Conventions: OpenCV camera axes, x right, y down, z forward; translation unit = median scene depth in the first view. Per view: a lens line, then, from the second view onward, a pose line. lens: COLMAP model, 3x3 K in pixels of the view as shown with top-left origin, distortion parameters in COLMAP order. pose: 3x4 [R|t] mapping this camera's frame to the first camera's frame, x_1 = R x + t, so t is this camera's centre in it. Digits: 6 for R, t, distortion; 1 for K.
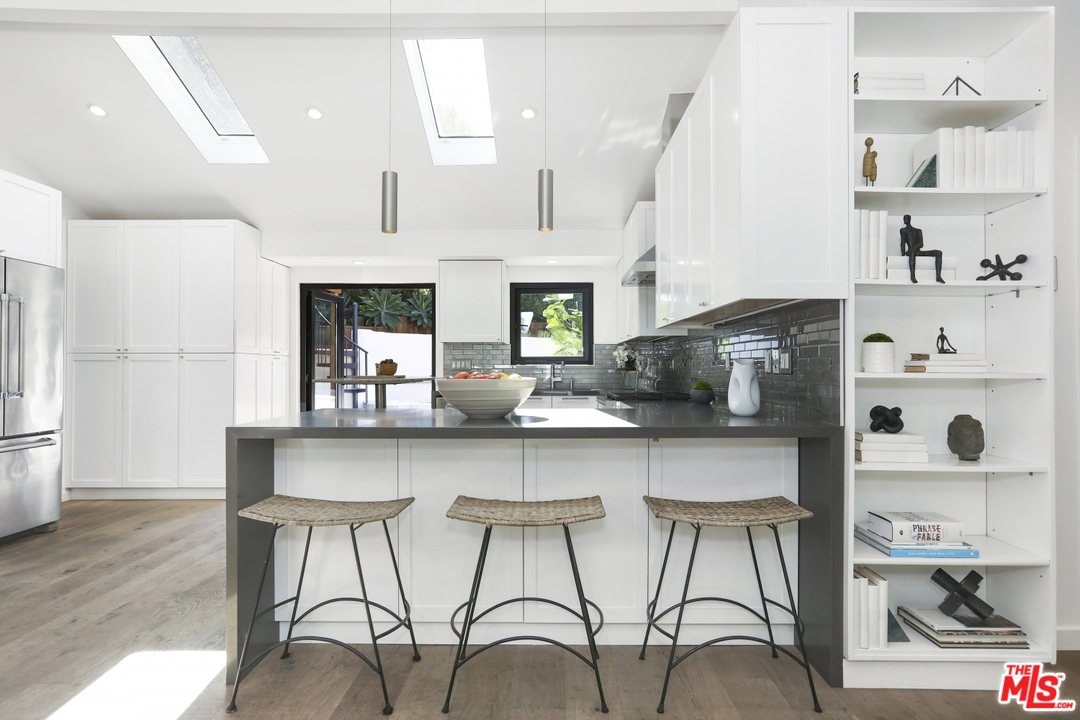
lens RADIAL K [[622.3, 0, 540.0], [0, 622.3, 360.0], [0, 0, 1]] dist [-0.000183, -0.000053]
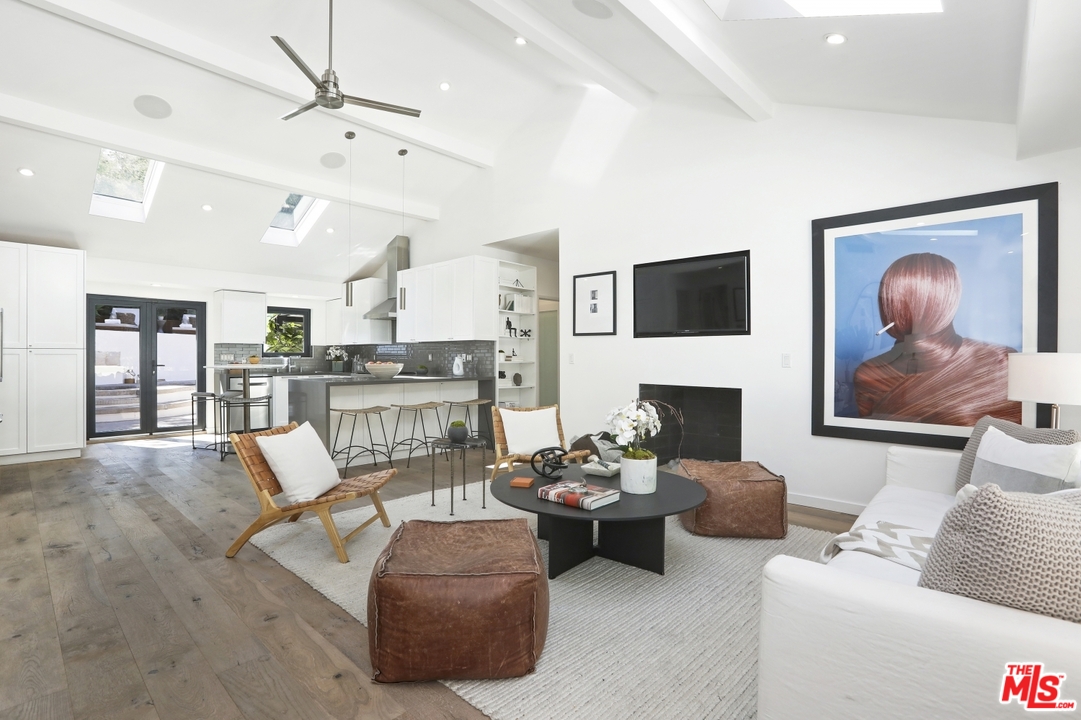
lens RADIAL K [[490.6, 0, 541.4], [0, 490.6, 351.1], [0, 0, 1]] dist [0.022742, -0.012708]
pose [[0.666905, 0.010637, 0.745067, -1.343218], [-0.010024, 0.999936, -0.005303, -0.024189], [-0.745075, -0.003932, 0.666969, -0.999631]]
